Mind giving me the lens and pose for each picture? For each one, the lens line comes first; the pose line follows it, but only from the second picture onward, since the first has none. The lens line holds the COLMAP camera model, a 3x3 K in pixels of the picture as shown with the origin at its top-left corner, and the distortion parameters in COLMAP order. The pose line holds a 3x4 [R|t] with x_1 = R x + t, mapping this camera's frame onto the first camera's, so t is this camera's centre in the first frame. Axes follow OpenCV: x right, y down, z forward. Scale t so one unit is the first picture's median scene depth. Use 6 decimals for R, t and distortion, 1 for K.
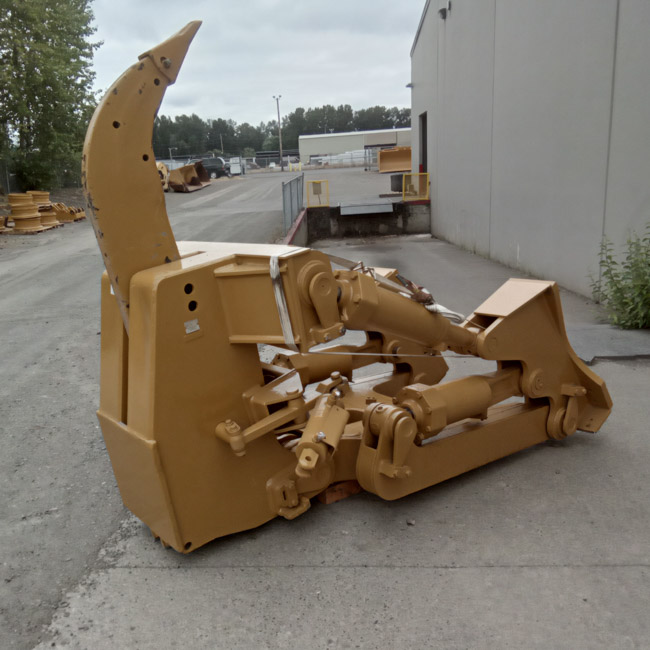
lens RADIAL K [[645.4, 0, 322.3], [0, 645.4, 360.9], [0, 0, 1]] dist [0.031383, -0.027927]
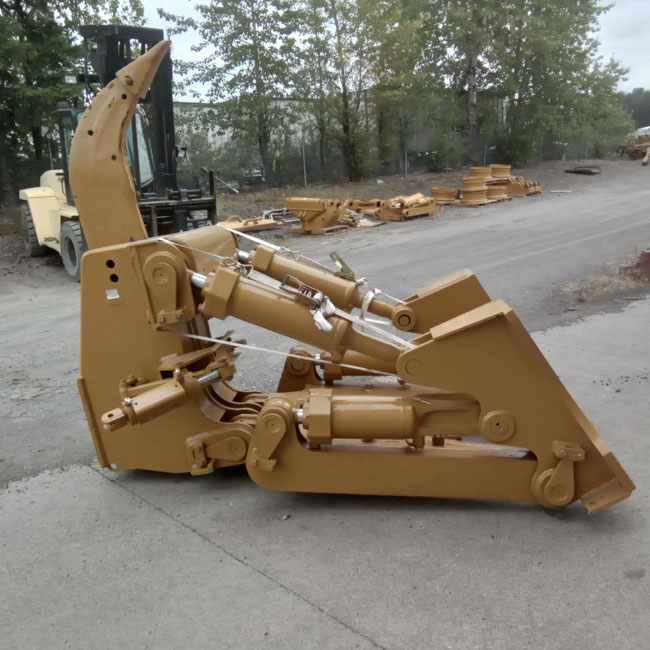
lens RADIAL K [[653.8, 0, 323.5], [0, 653.8, 371.9], [0, 0, 1]] dist [0.031928, -0.046832]
pose [[0.750518, 0.211351, -0.626141, 0.747804], [-0.178306, 0.977103, 0.116092, -0.101992], [0.636341, 0.024516, 0.771019, 0.226462]]
